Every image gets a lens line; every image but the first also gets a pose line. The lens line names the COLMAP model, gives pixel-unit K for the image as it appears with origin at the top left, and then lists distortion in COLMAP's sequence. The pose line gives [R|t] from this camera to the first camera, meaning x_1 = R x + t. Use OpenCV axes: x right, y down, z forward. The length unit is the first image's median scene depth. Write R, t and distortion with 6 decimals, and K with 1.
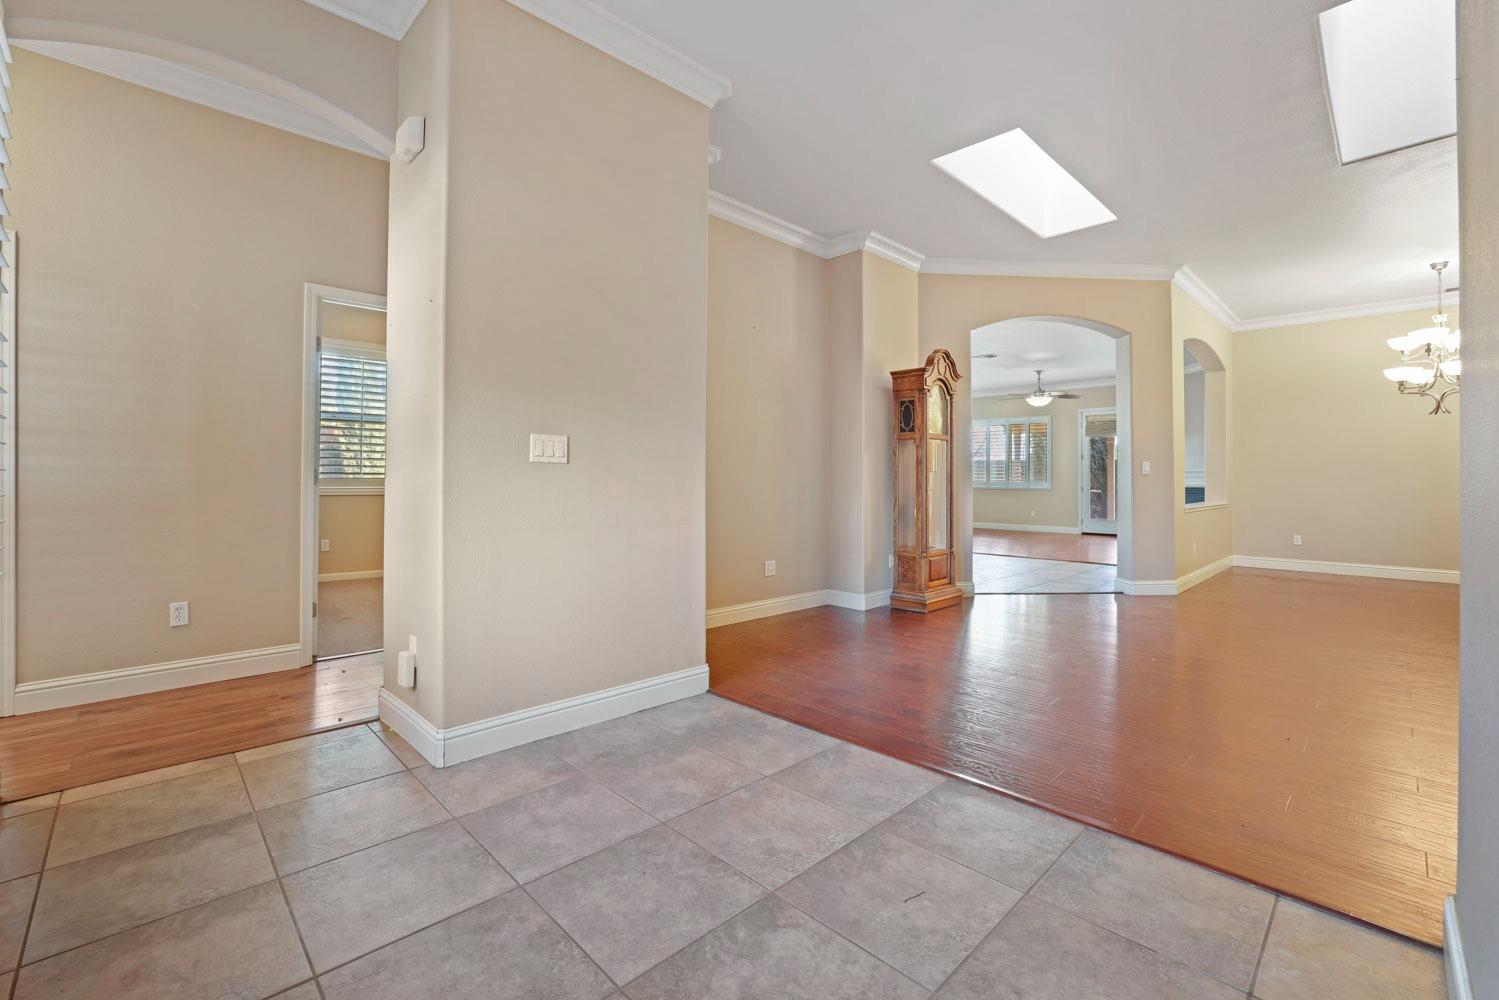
lens RADIAL K [[645.7, 0, 749.6], [0, 645.7, 476.6], [0, 0, 1]] dist [-0.038103, 0.011102]
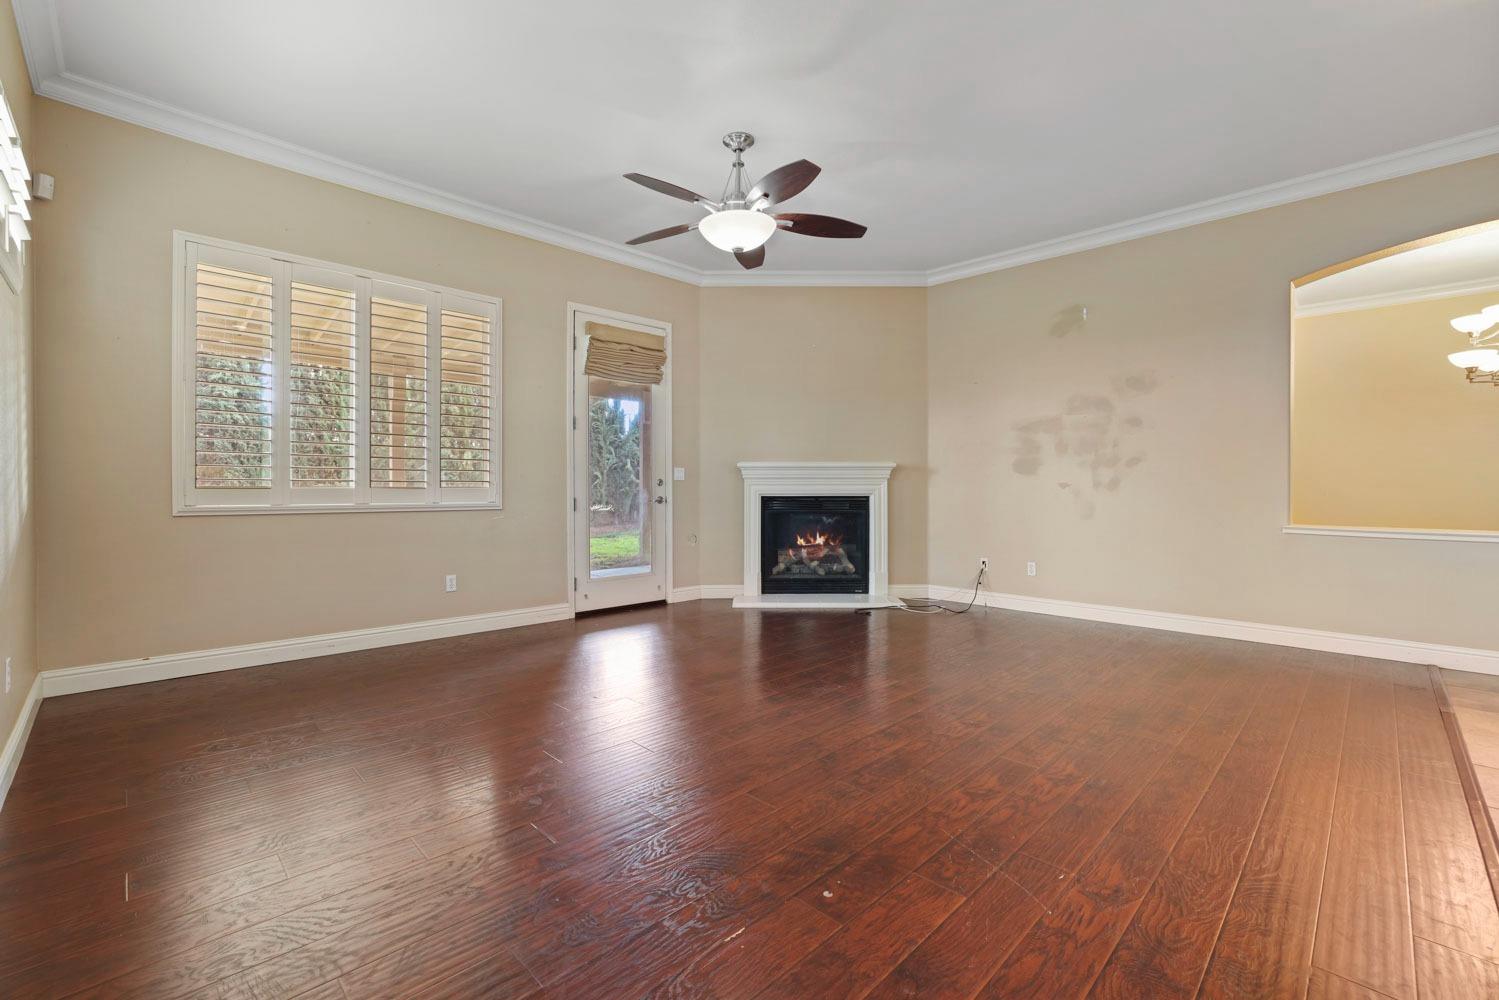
lens RADIAL K [[645.7, 0, 746.8], [0, 645.7, 489.9], [0, 0, 1]] dist [-0.038103, 0.011102]
pose [[-0.013287, -0.010666, 0.999855, 0.267364], [-0.008933, 0.999904, 0.010548, 0.011263], [-0.999872, -0.008792, -0.013381, 2.008512]]
